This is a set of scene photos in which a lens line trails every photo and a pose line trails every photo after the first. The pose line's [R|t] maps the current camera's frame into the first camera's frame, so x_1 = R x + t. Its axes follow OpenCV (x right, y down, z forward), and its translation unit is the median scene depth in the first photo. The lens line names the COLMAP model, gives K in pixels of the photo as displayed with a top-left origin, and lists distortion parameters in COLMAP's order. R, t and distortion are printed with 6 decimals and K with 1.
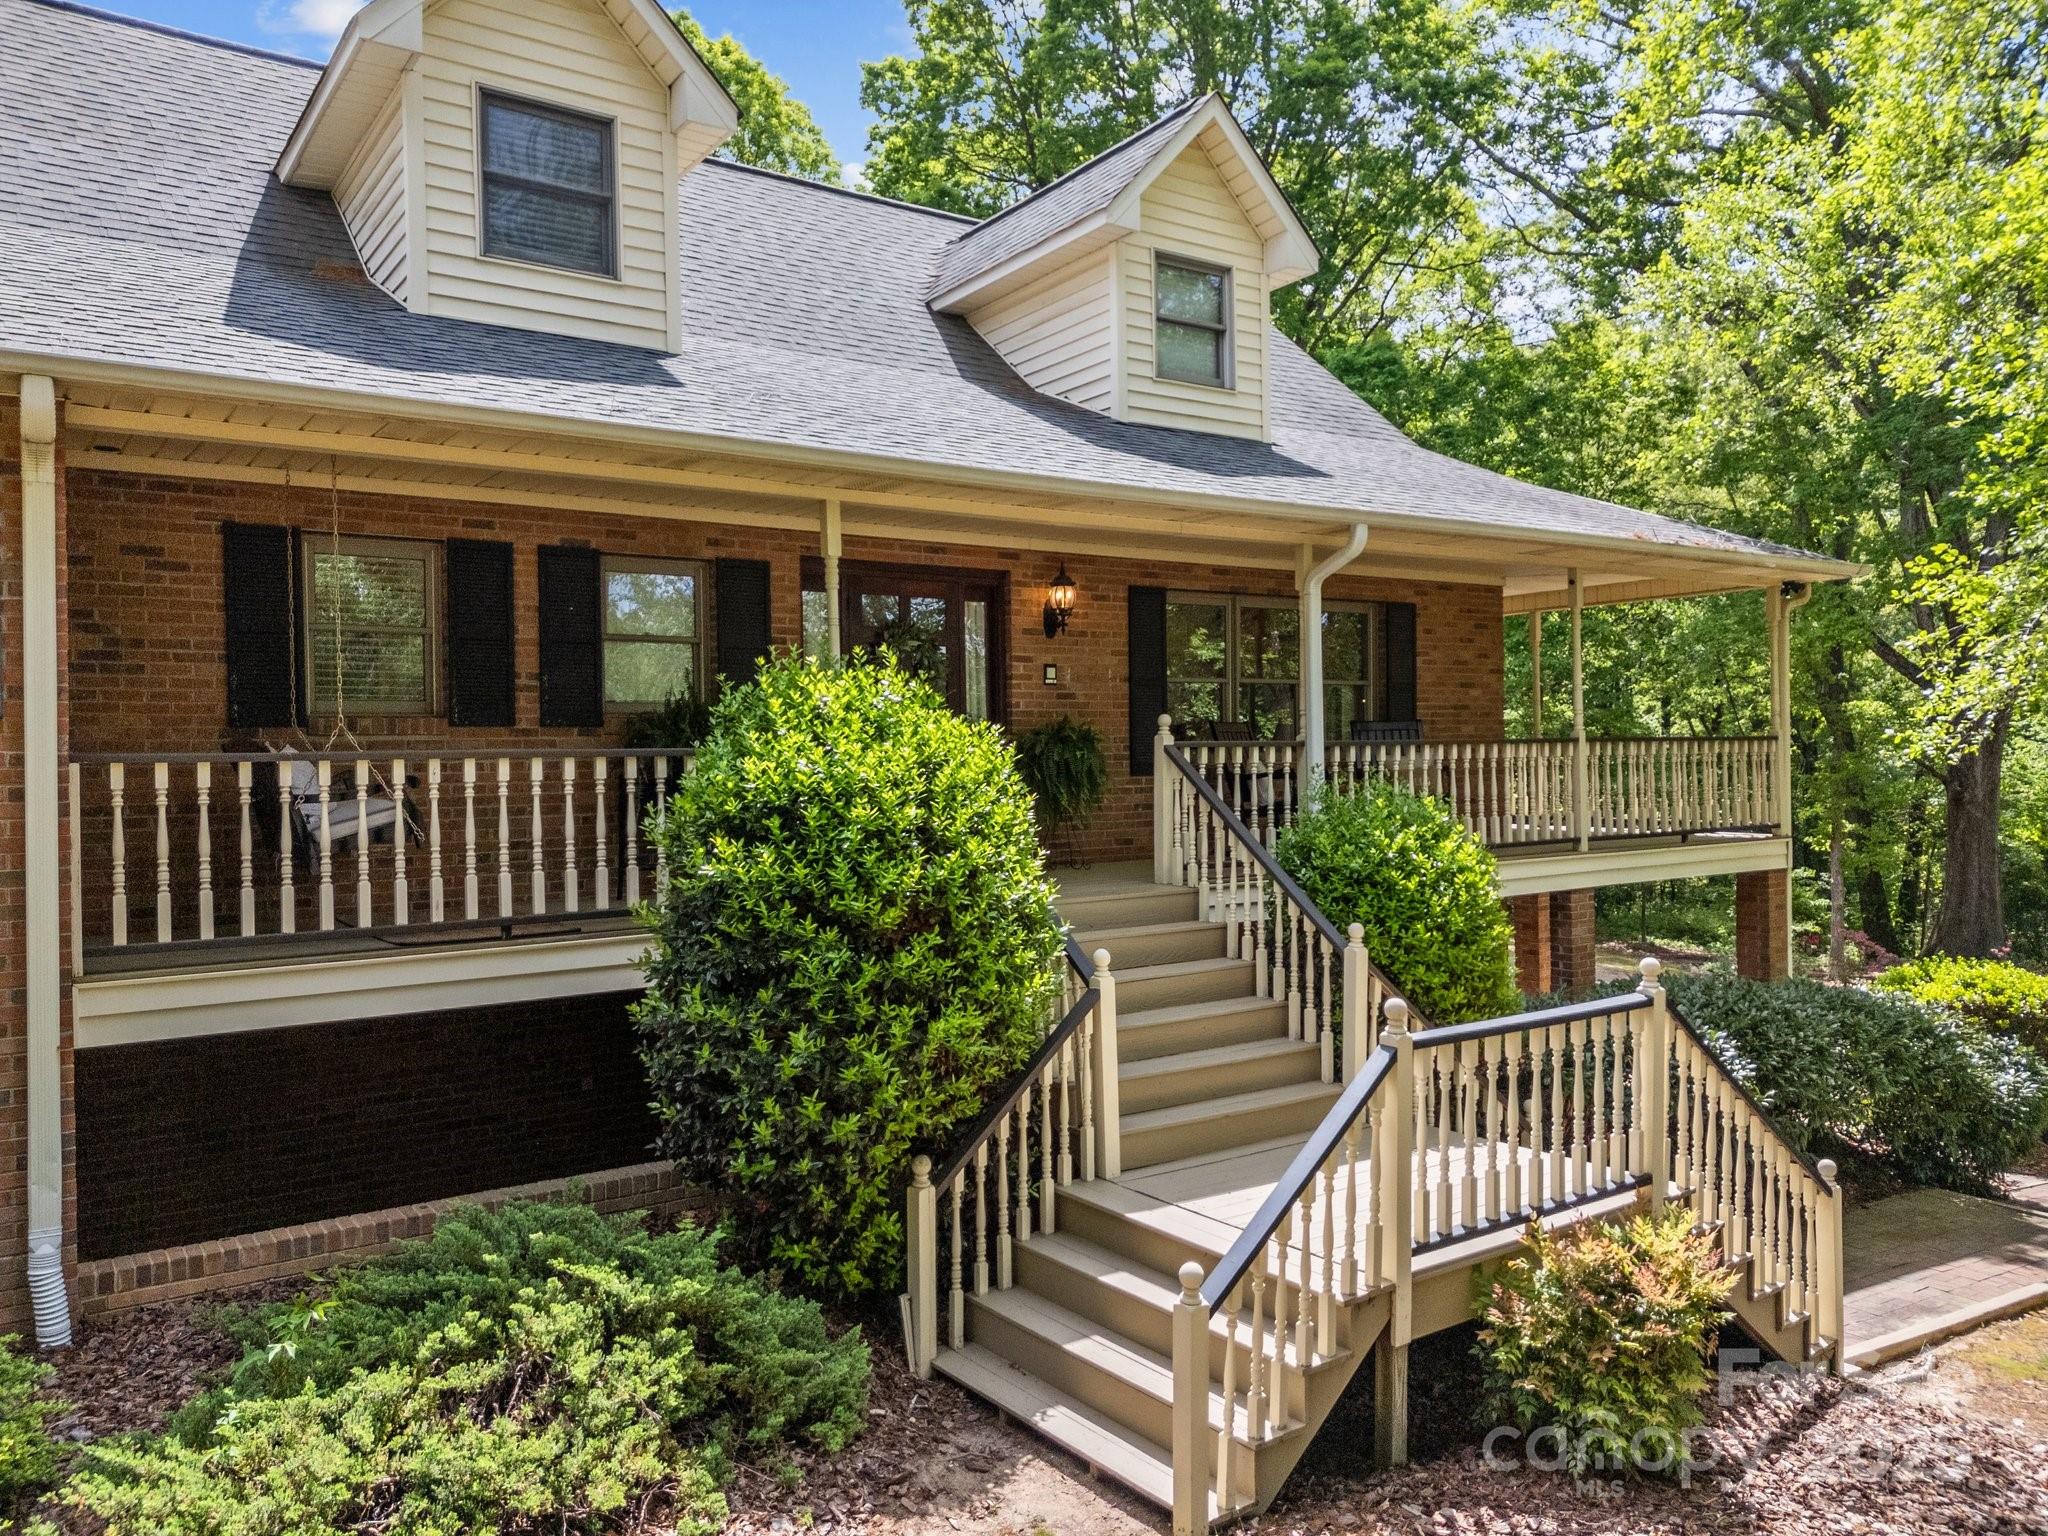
lens RADIAL K [[1471.2, 0, 1024.0], [0, 1471.2, 768.0], [0, 0, 1]] dist [0.072641, -0.127899]
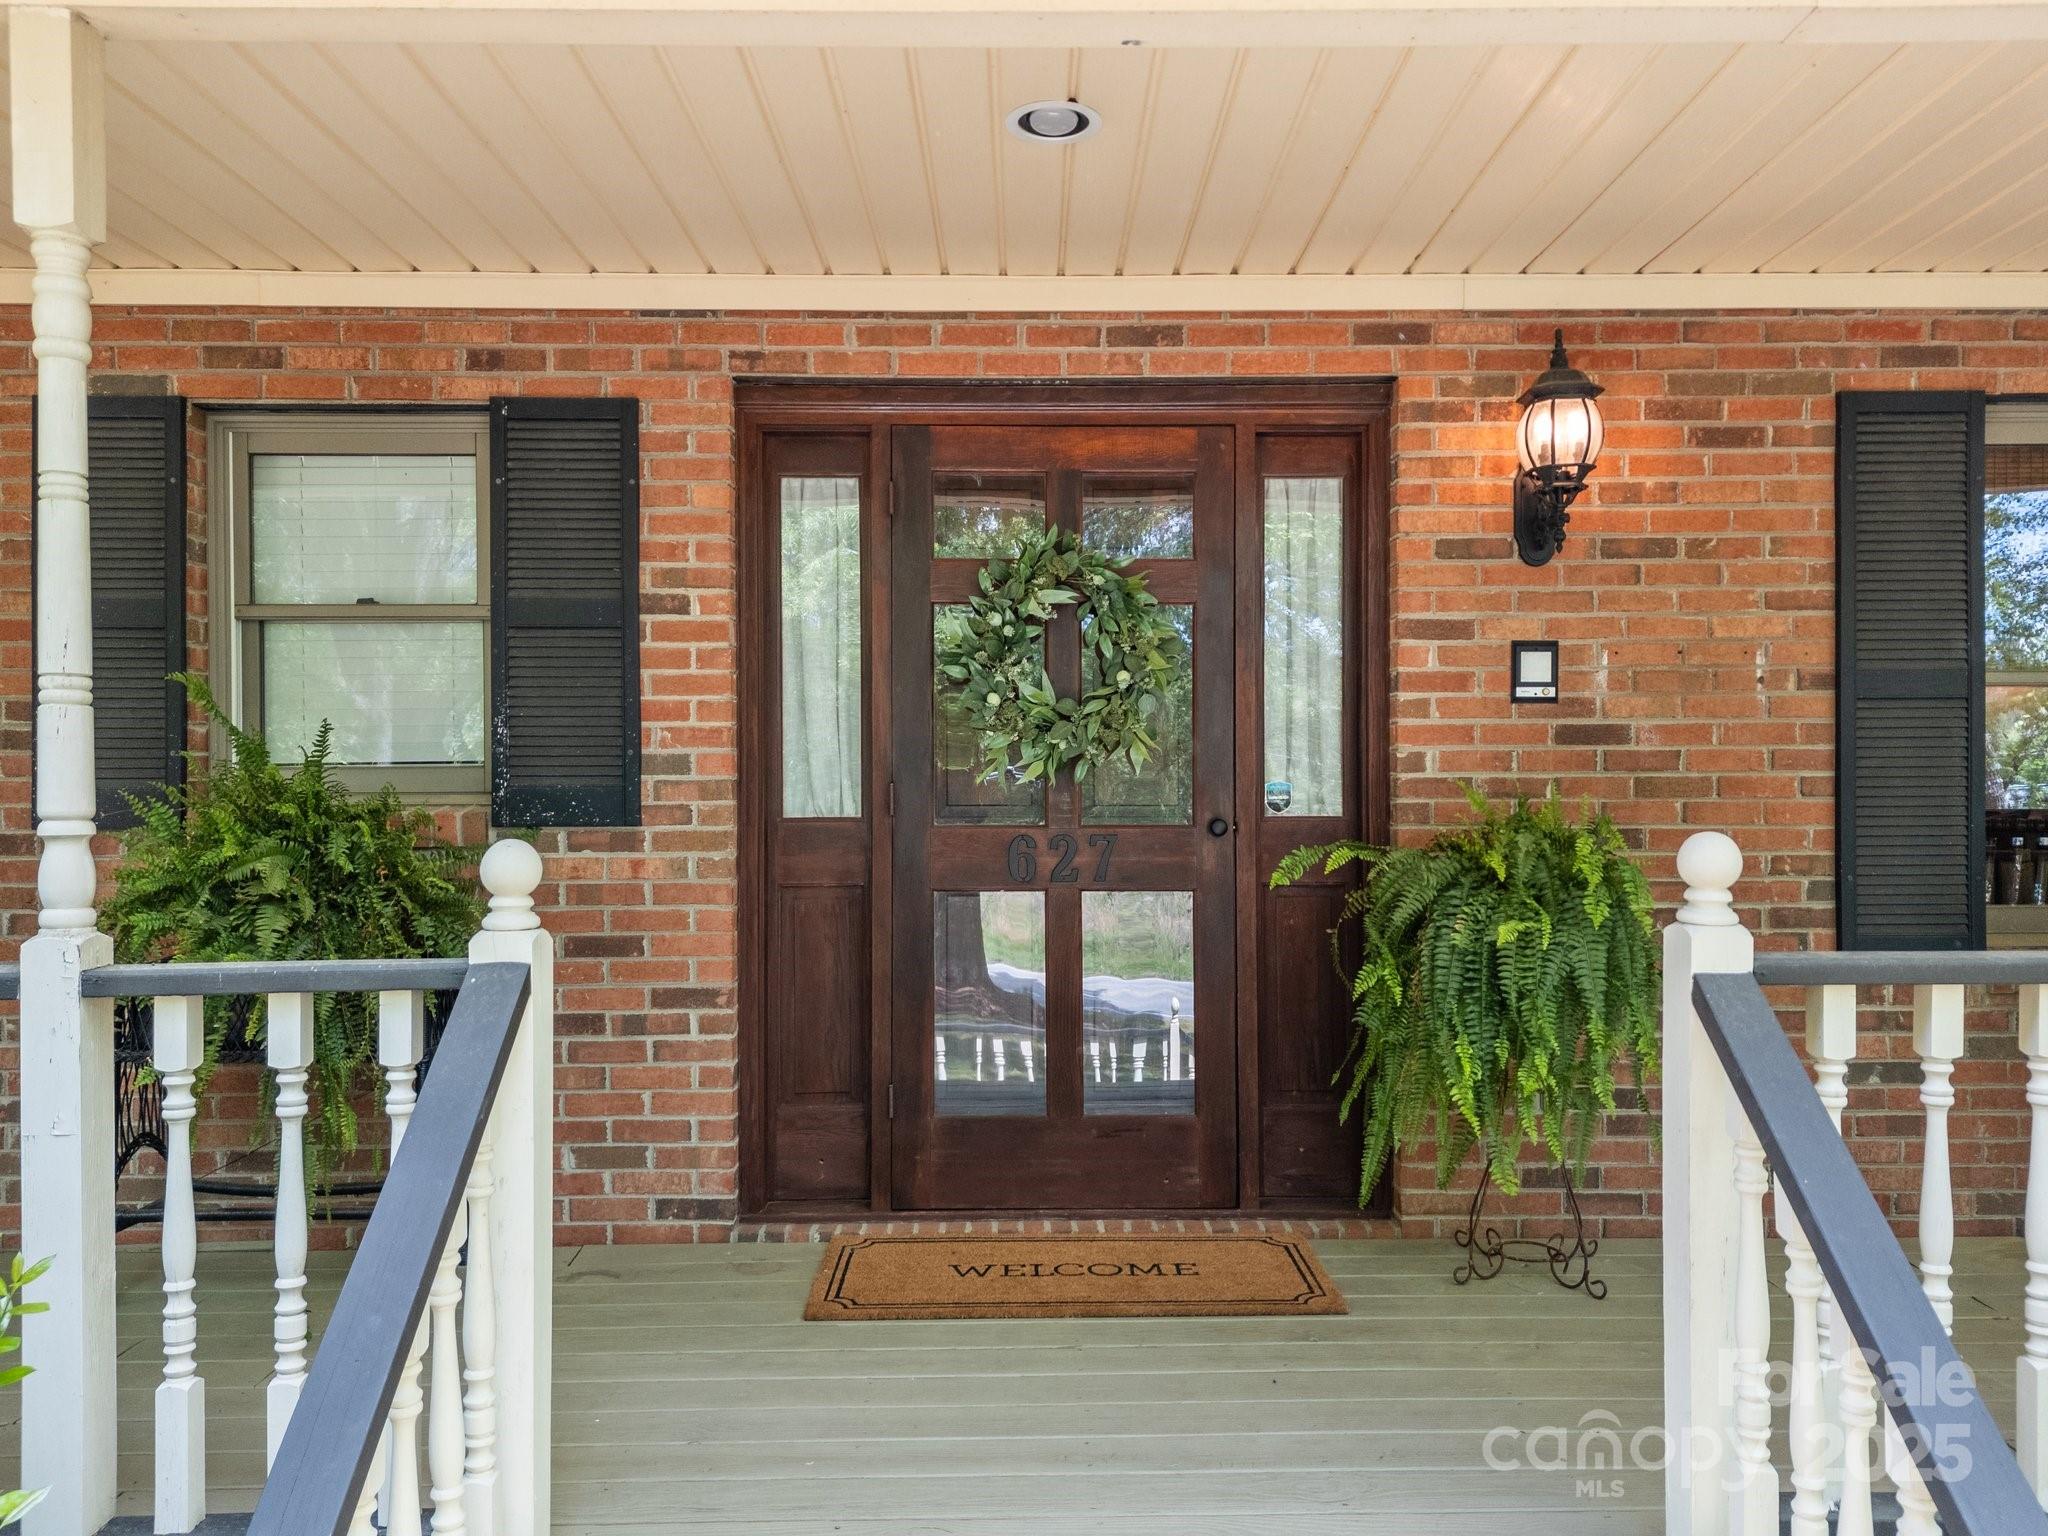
lens RADIAL K [[1489.4, 0, 1165.8], [0, 1489.4, 778.4], [0, 0, 1]] dist [0.004767, 0.001536]
pose [[0.817633, 0.008994, -0.575670, 0.169444], [-0.017575, 0.999802, -0.009341, -0.040153], [0.575472, 0.017754, 0.817629, 0.782305]]
